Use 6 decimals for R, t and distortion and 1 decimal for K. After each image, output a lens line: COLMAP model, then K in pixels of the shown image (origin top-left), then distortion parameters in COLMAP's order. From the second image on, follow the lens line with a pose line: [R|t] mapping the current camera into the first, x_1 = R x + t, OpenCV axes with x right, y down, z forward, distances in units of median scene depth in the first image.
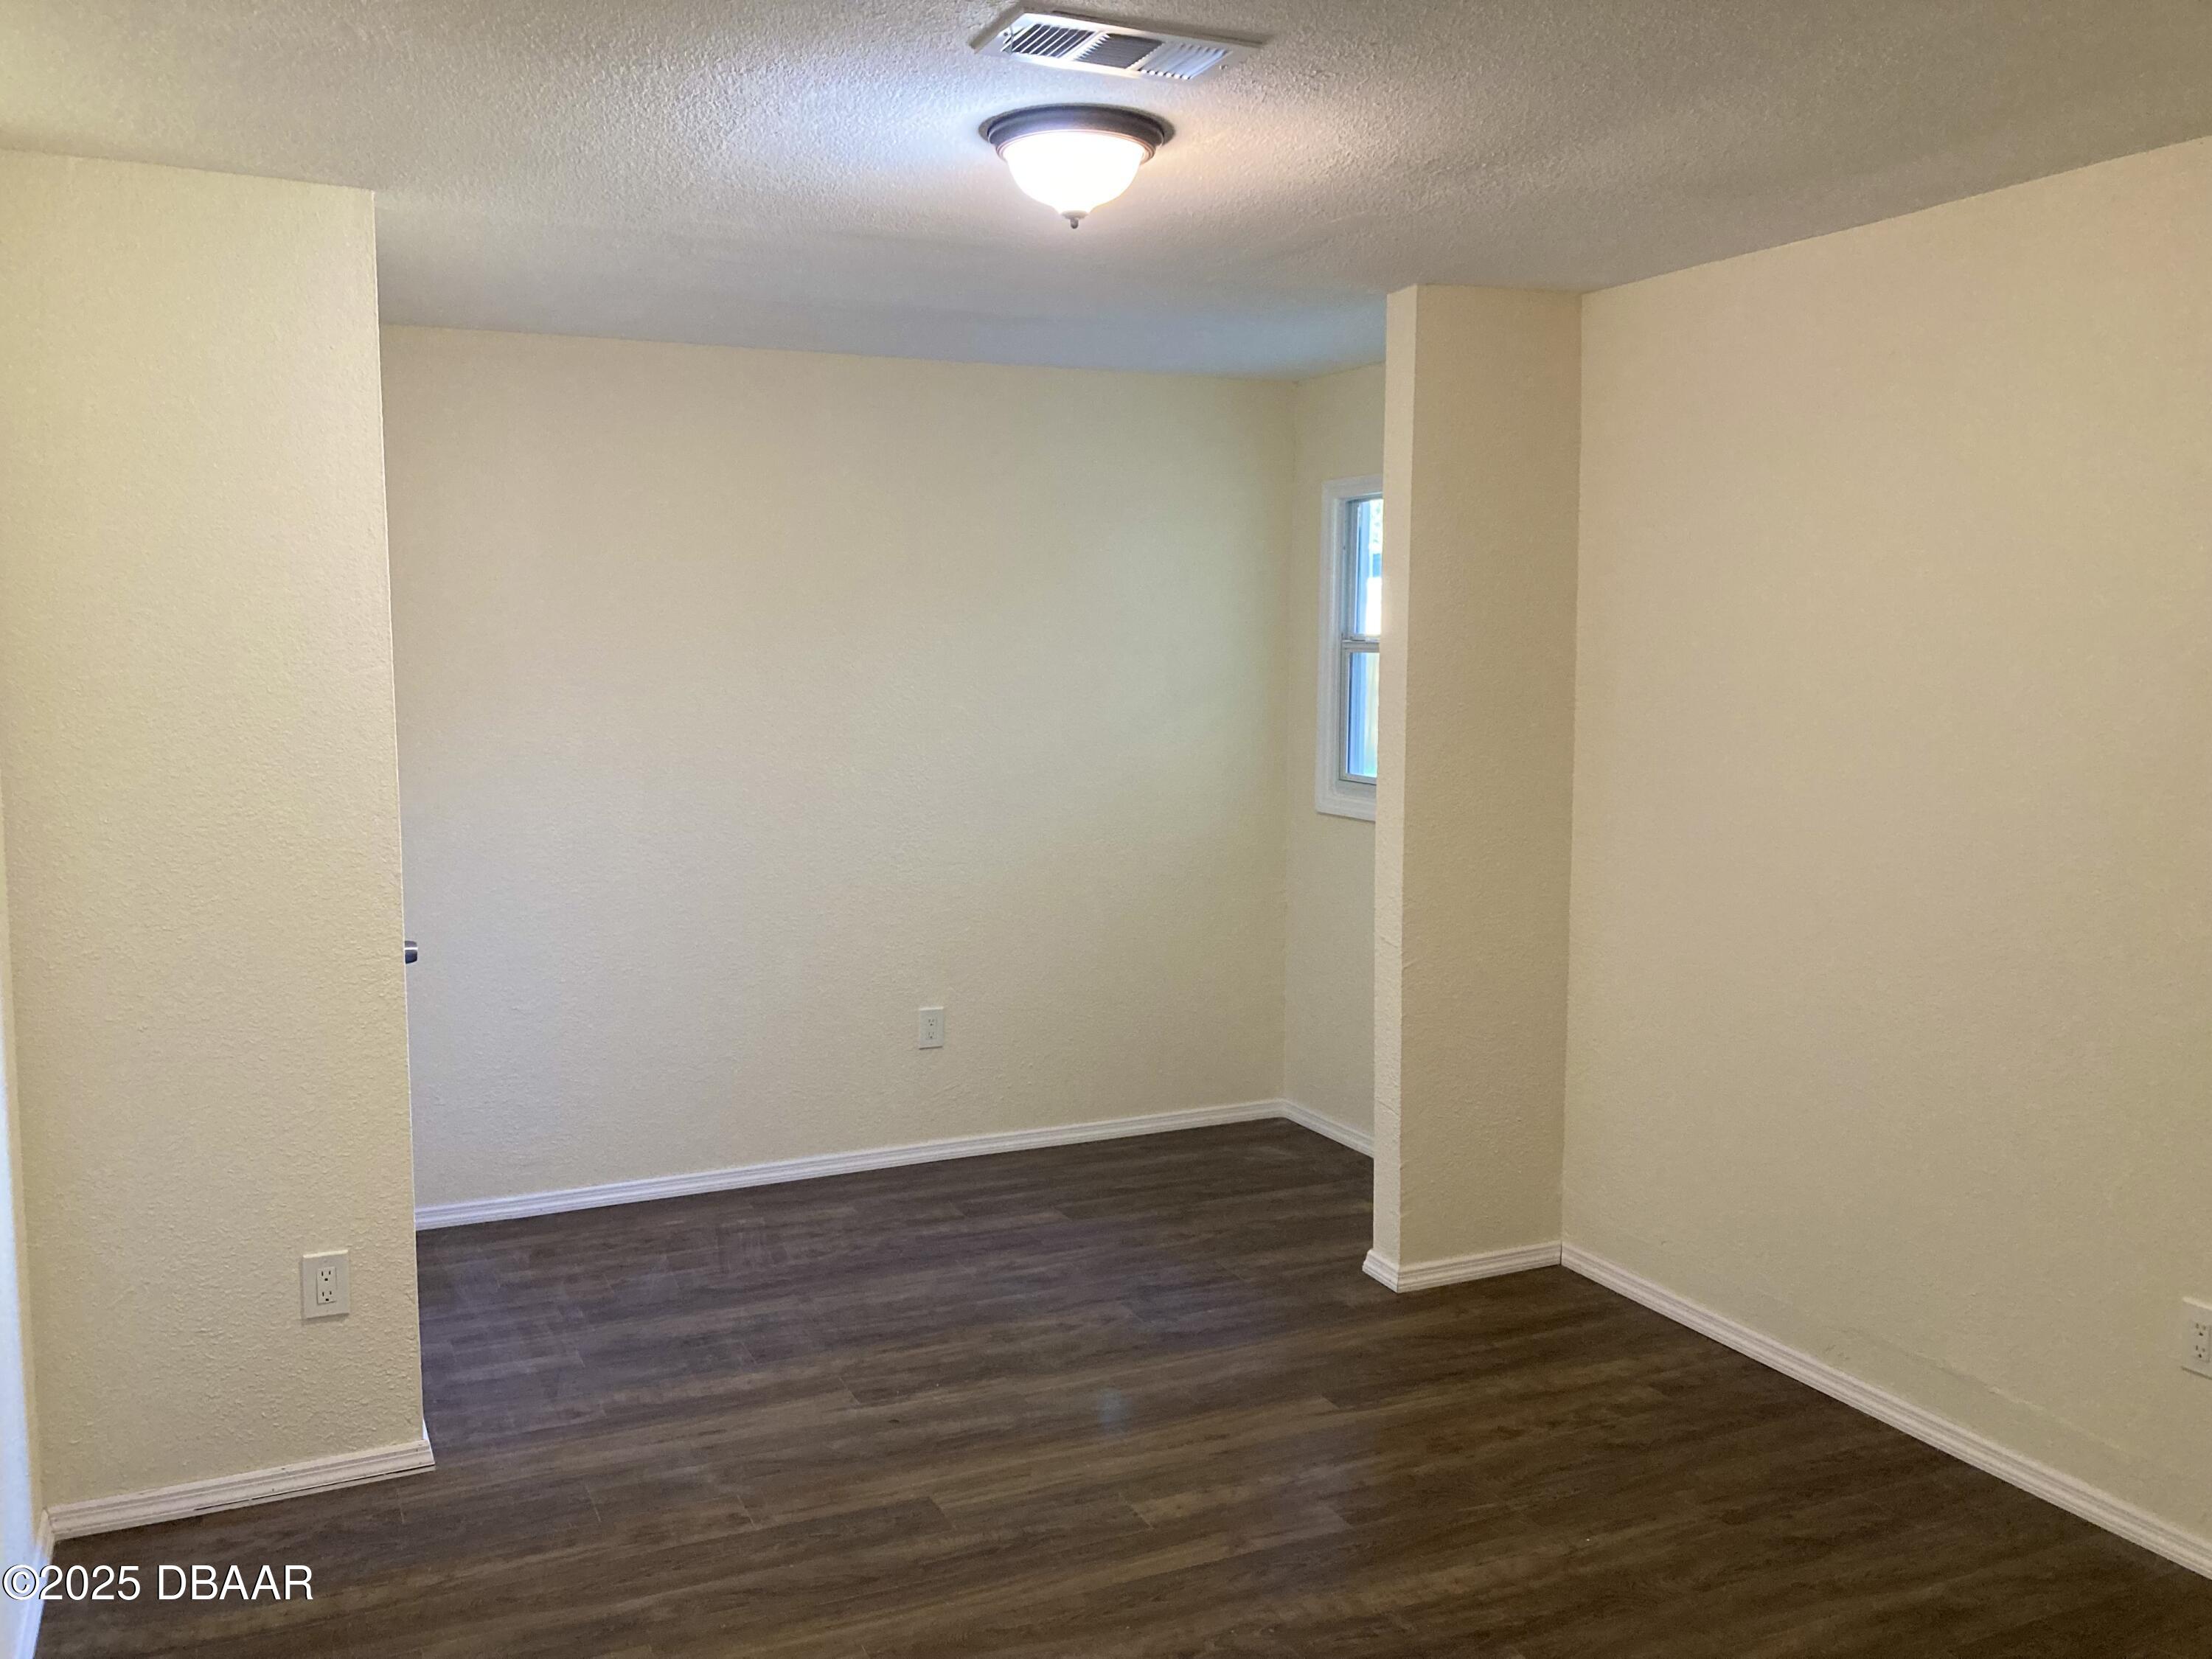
lens RADIAL K [[1776.8, 0, 1117.6], [0, 1776.8, 816.1], [0, 0, 1]] dist [0.016576, -0.020135]
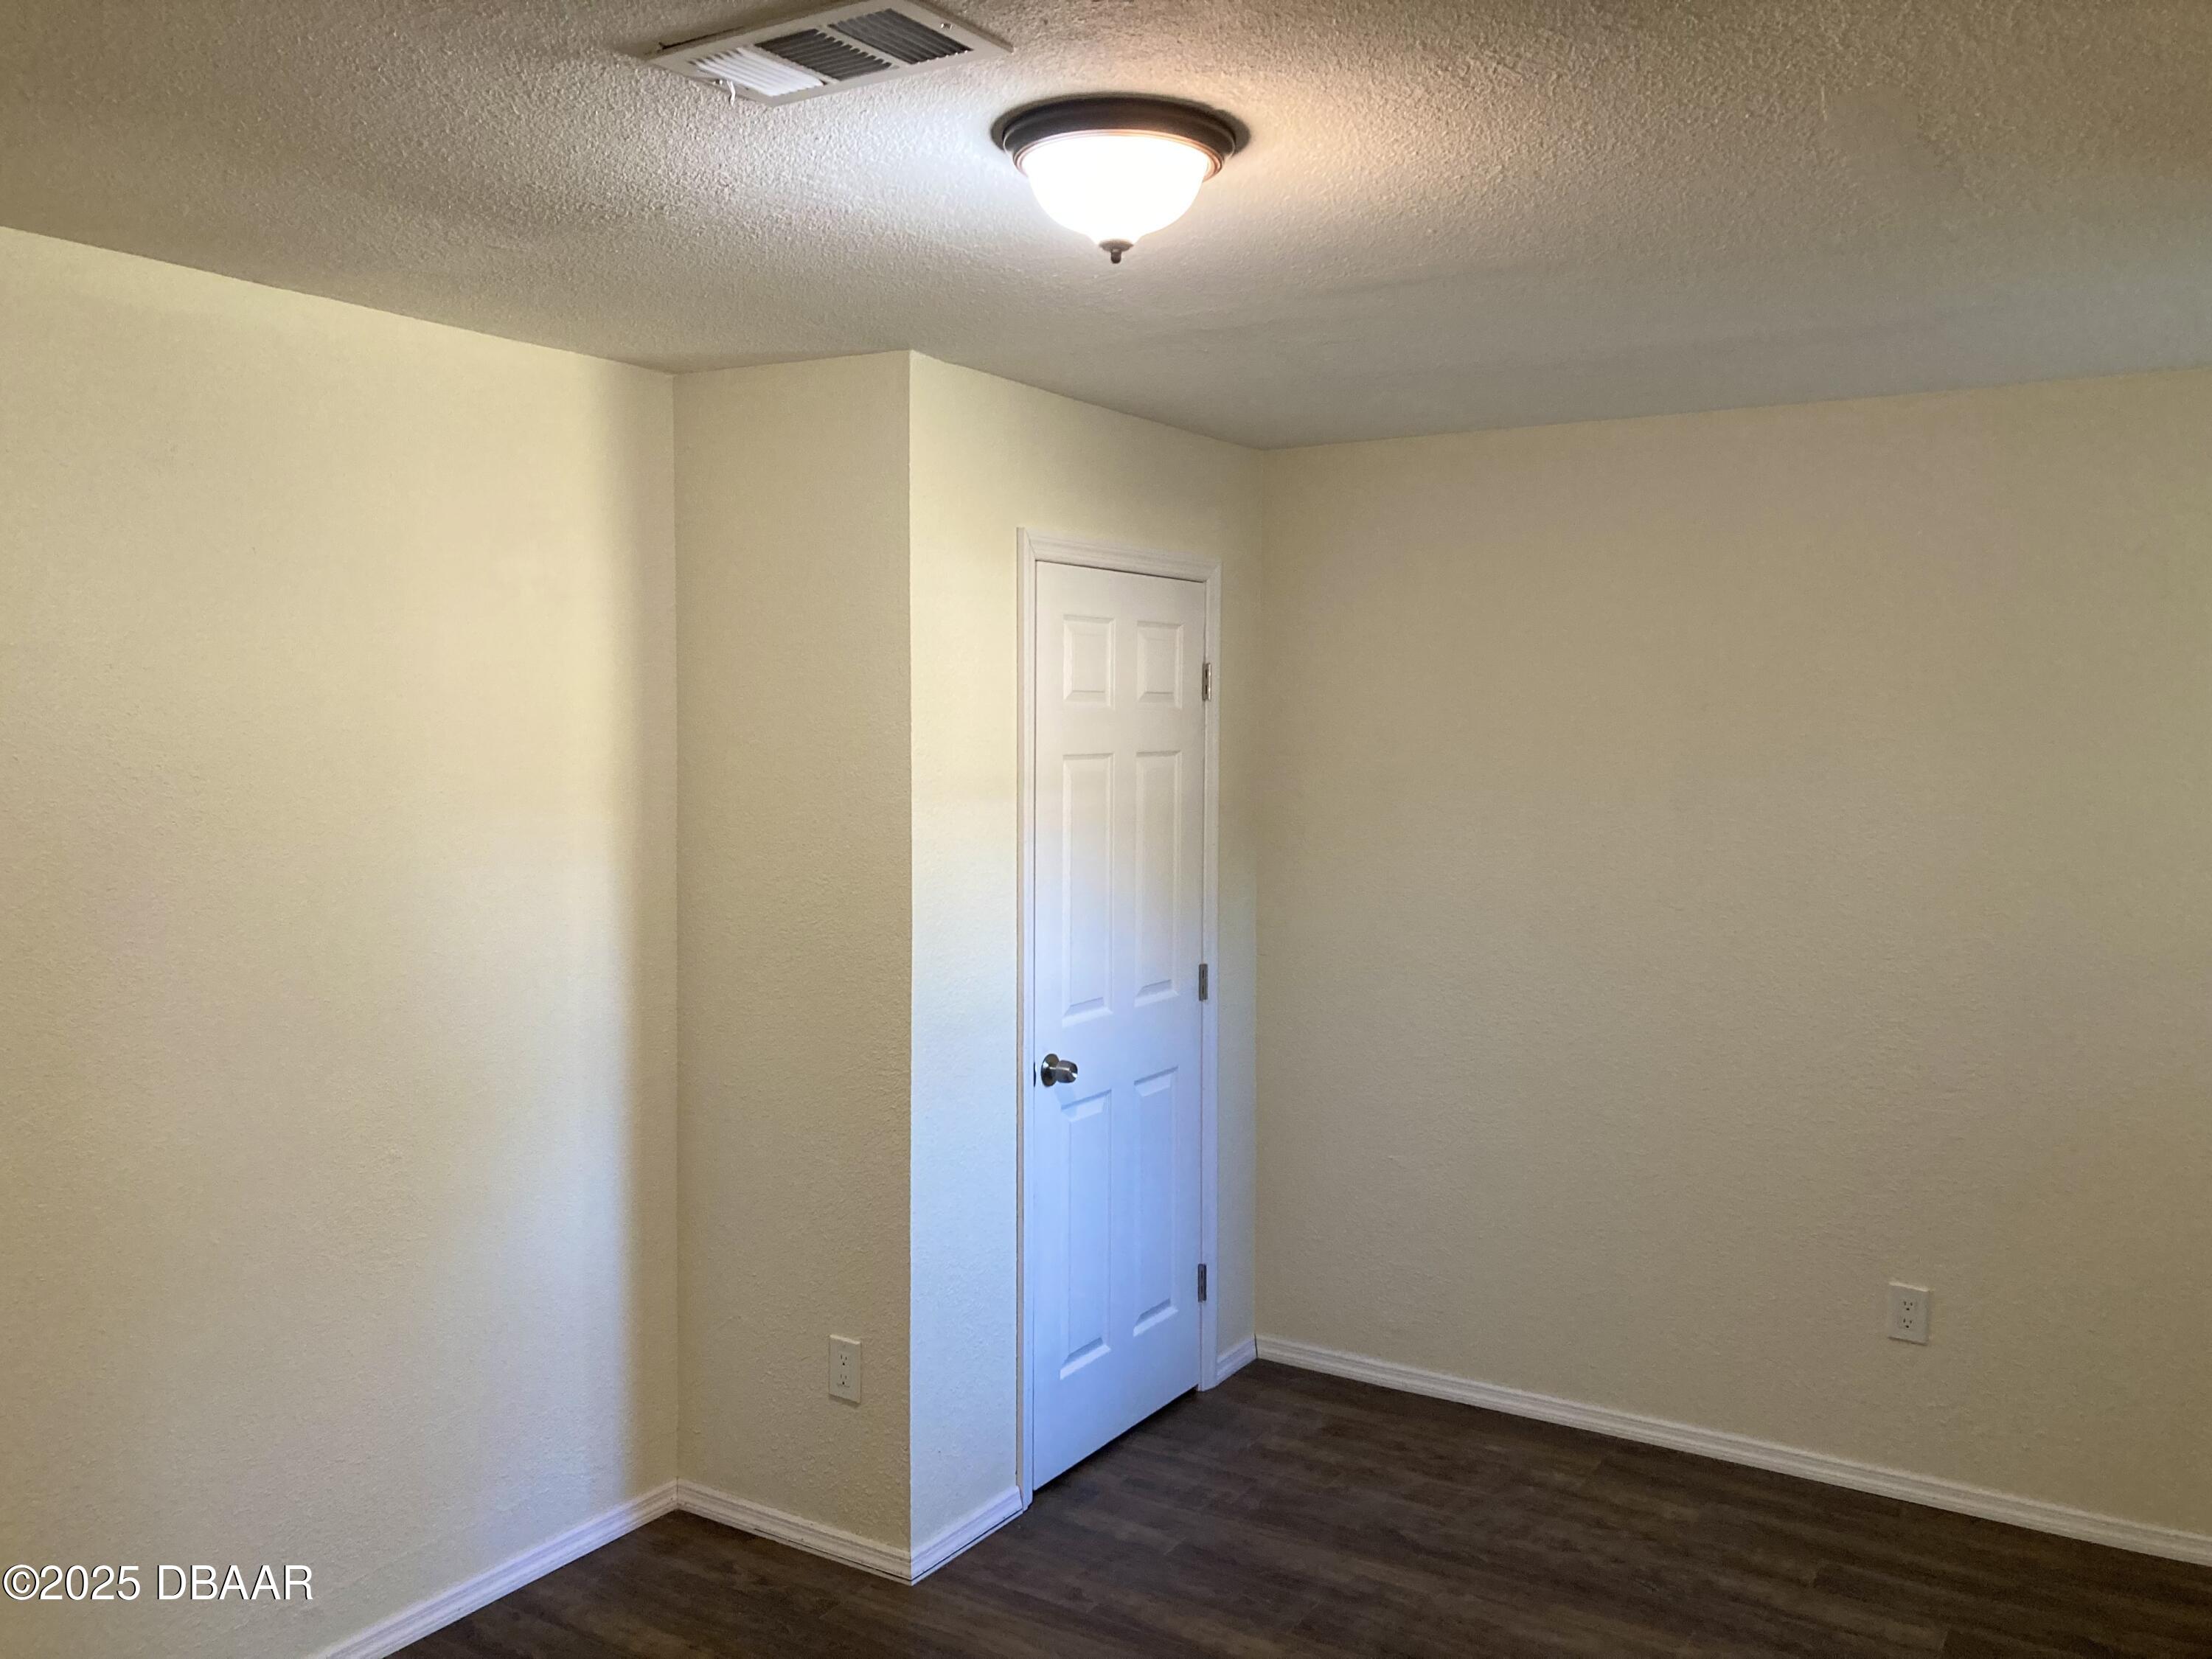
lens RADIAL K [[1776.8, 0, 1116.9], [0, 1776.8, 848.8], [0, 0, 1]] dist [0.016576, -0.020135]
pose [[0.534391, 0.060122, -0.843096, 0.387126], [-0.093898, 0.995516, 0.011474, -0.055157], [0.840005, 0.073033, 0.537640, 0.400321]]
